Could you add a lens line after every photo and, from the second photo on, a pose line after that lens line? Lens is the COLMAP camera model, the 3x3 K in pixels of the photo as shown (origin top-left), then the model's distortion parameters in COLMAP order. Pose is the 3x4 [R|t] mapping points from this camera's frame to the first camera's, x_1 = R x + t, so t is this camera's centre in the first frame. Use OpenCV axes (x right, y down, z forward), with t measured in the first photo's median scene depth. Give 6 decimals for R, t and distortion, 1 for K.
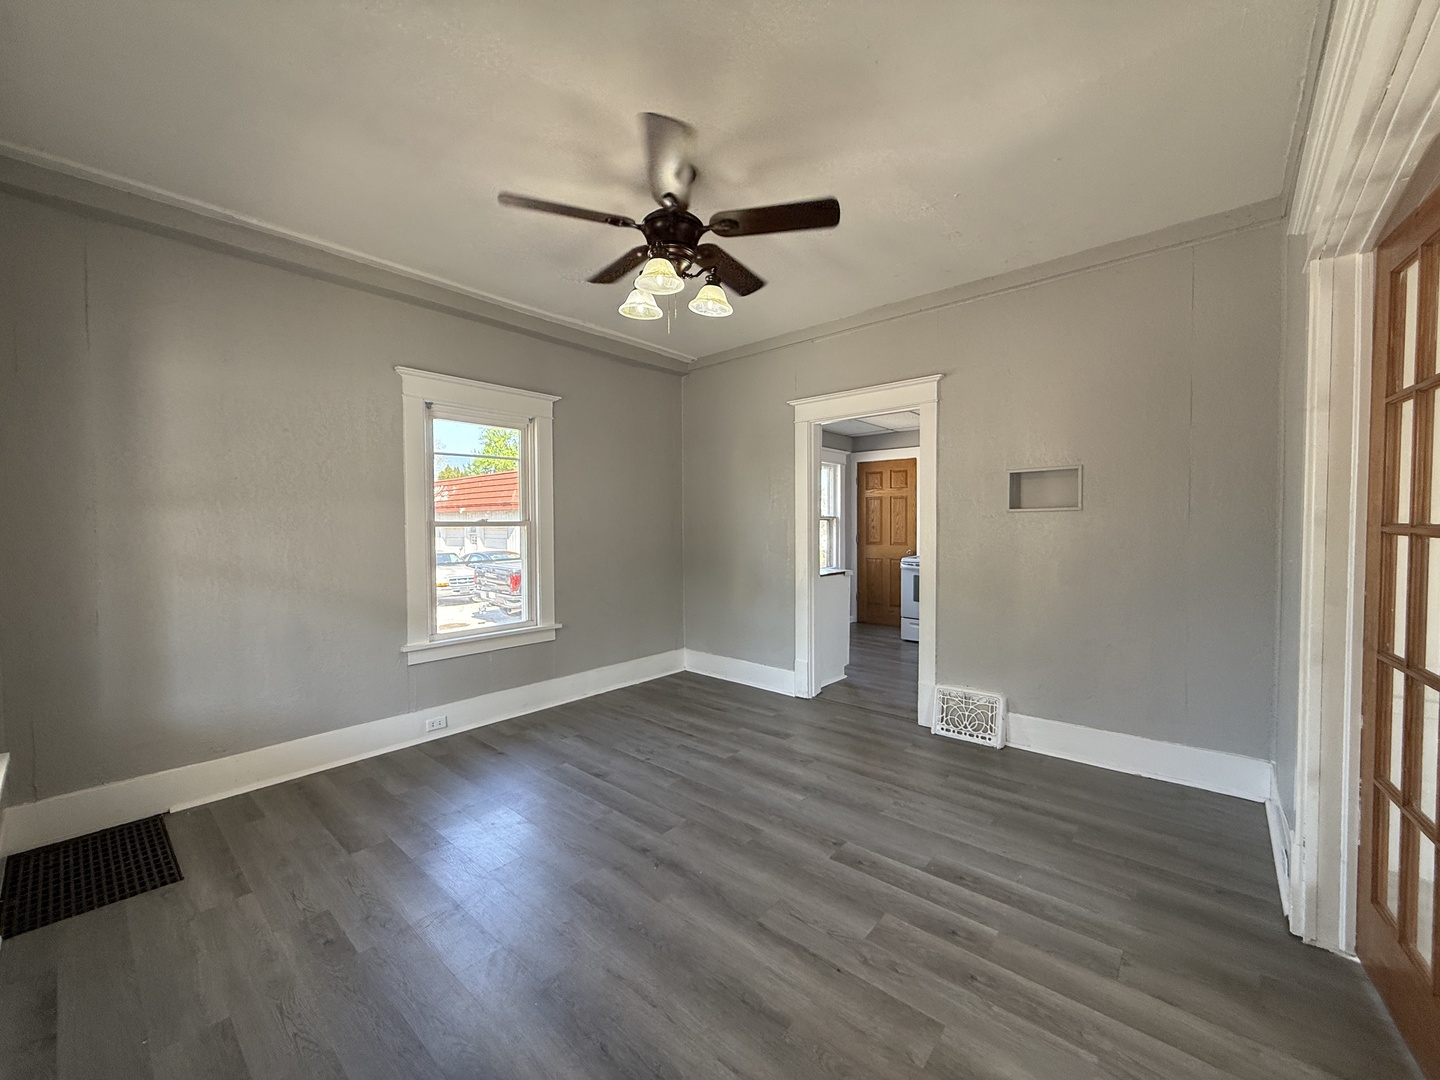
lens RADIAL K [[576.6, 0, 709.5], [0, 576.6, 538.7], [0, 0, 1]] dist [-0.003767, 0.000010]
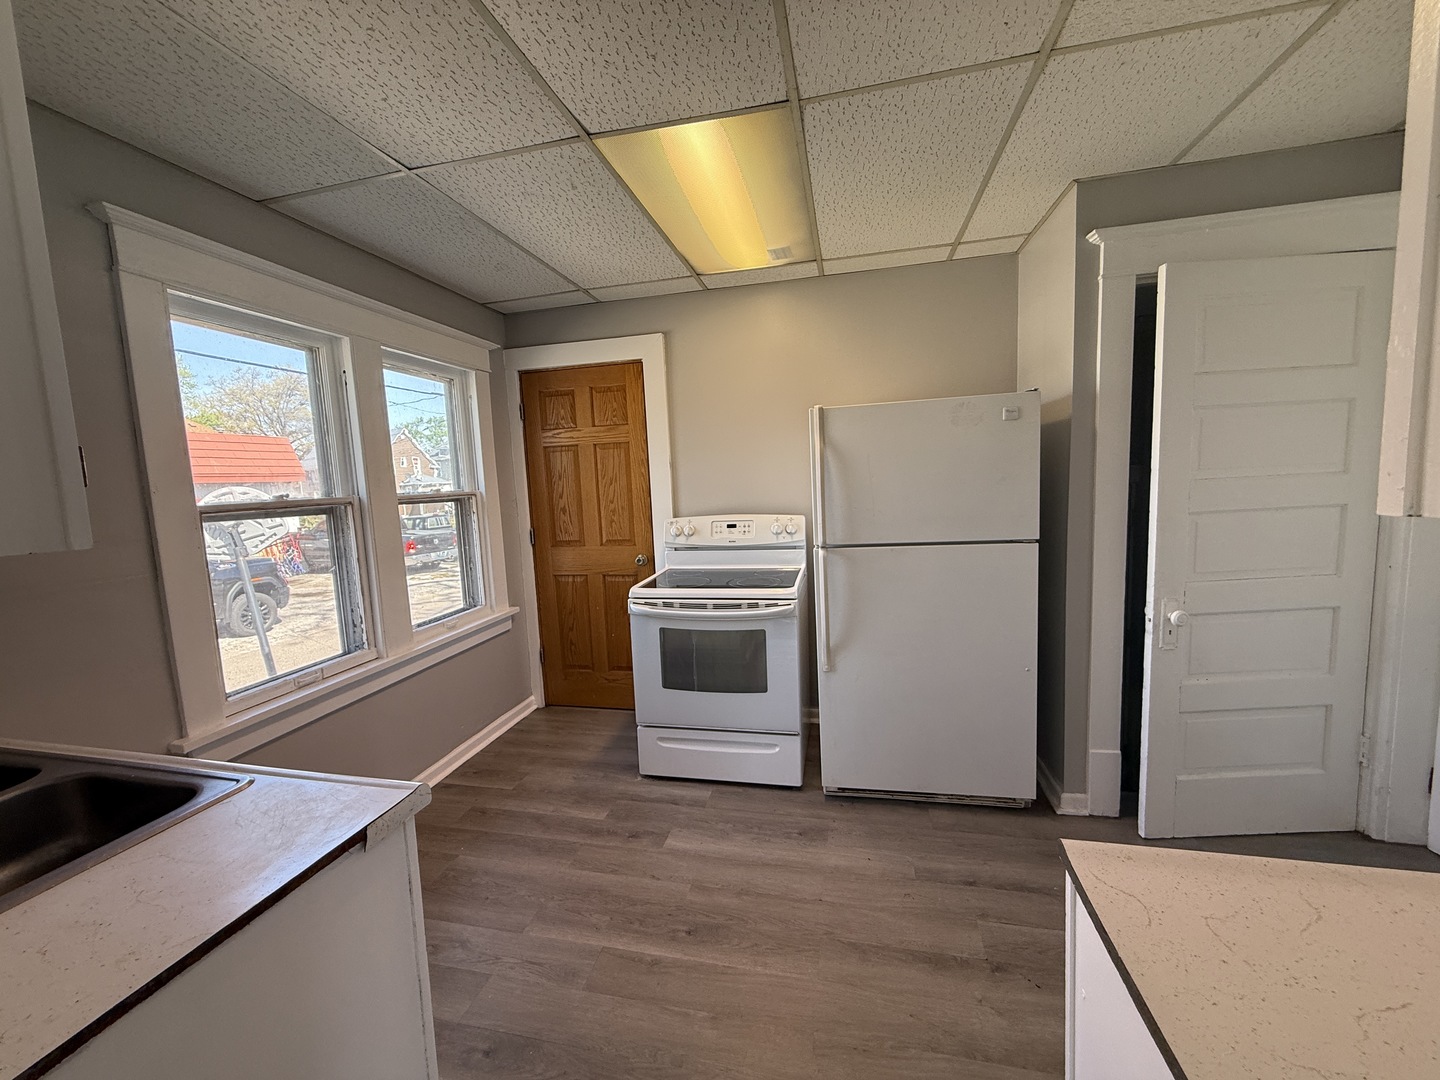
lens RADIAL K [[576.6, 0, 718.0], [0, 576.6, 540.3], [0, 0, 1]] dist [-0.003767, 0.000010]
pose [[0.877217, -0.084922, 0.472523, 0.169760], [0.057427, 0.995725, 0.072342, -0.022327], [-0.476647, -0.036324, 0.878344, 0.523243]]
